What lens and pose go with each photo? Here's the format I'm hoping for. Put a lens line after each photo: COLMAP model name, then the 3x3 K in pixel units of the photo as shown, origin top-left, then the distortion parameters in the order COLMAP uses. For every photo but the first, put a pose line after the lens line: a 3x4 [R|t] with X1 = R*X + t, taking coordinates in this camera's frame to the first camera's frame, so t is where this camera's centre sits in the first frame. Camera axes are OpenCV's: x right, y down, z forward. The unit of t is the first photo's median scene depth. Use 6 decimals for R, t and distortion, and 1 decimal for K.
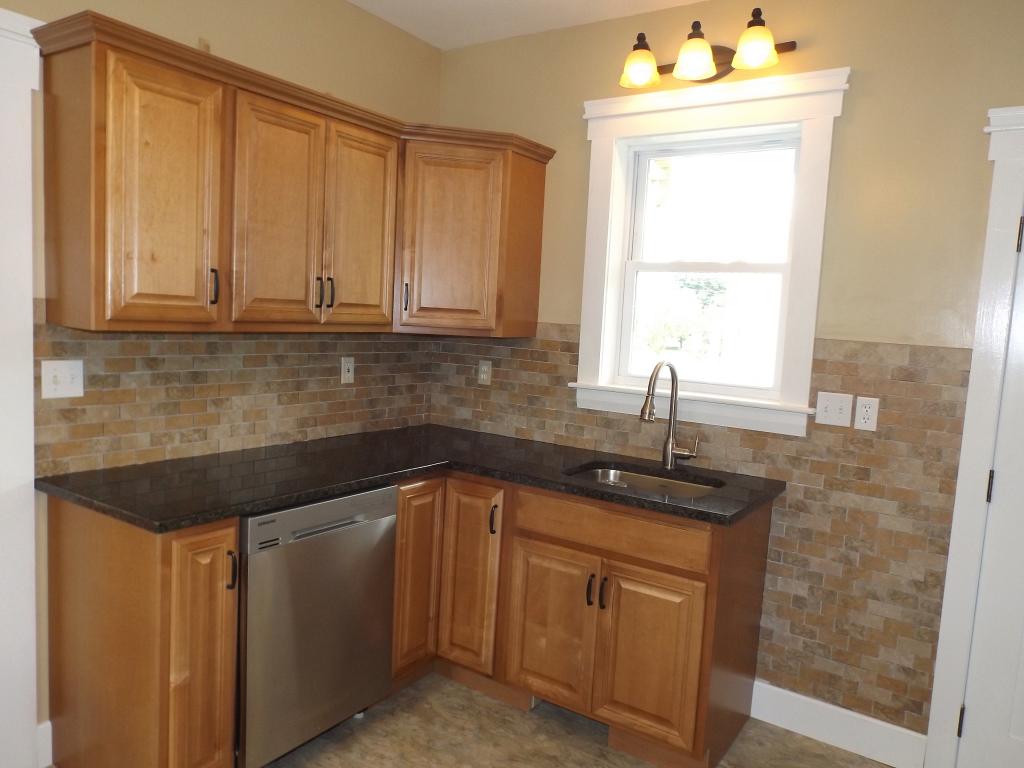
lens RADIAL K [[738.6, 0, 515.8], [0, 738.6, 387.2], [0, 0, 1]] dist [0.016498, -0.021287]
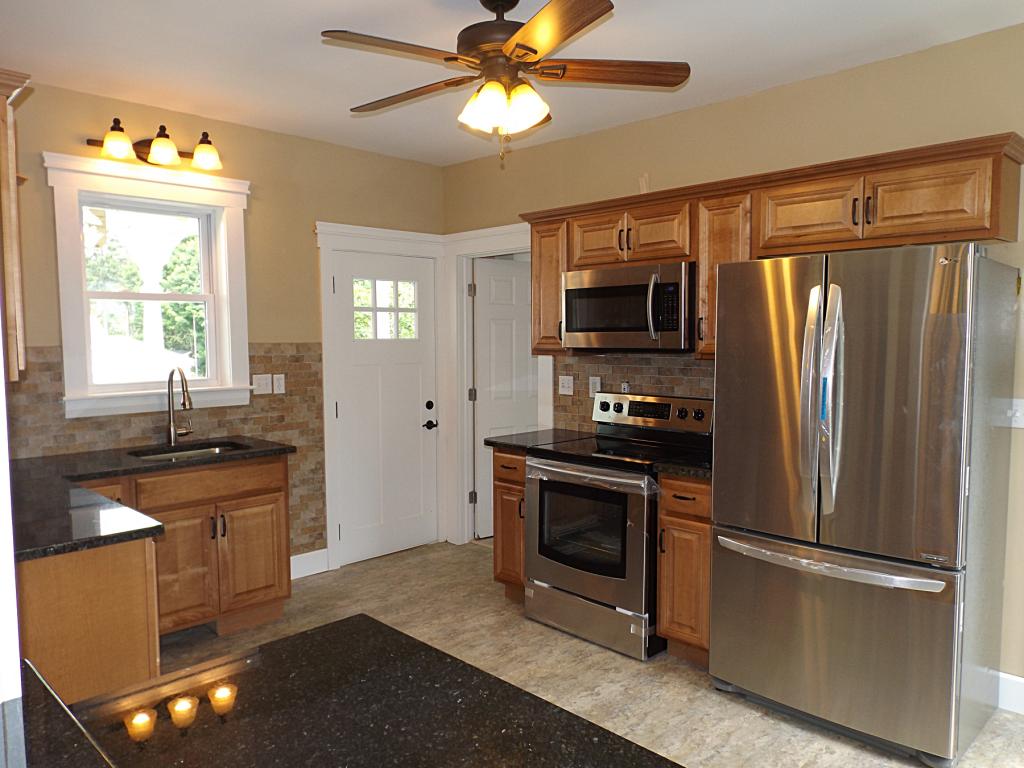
lens RADIAL K [[738.6, 0, 475.5], [0, 738.6, 378.7], [0, 0, 1]] dist [0.016498, -0.021287]
pose [[0.230351, -0.114391, 0.966361, -1.078407], [0.116405, 0.989175, 0.089344, -0.076600], [-0.966120, 0.091909, 0.241173, 0.134907]]
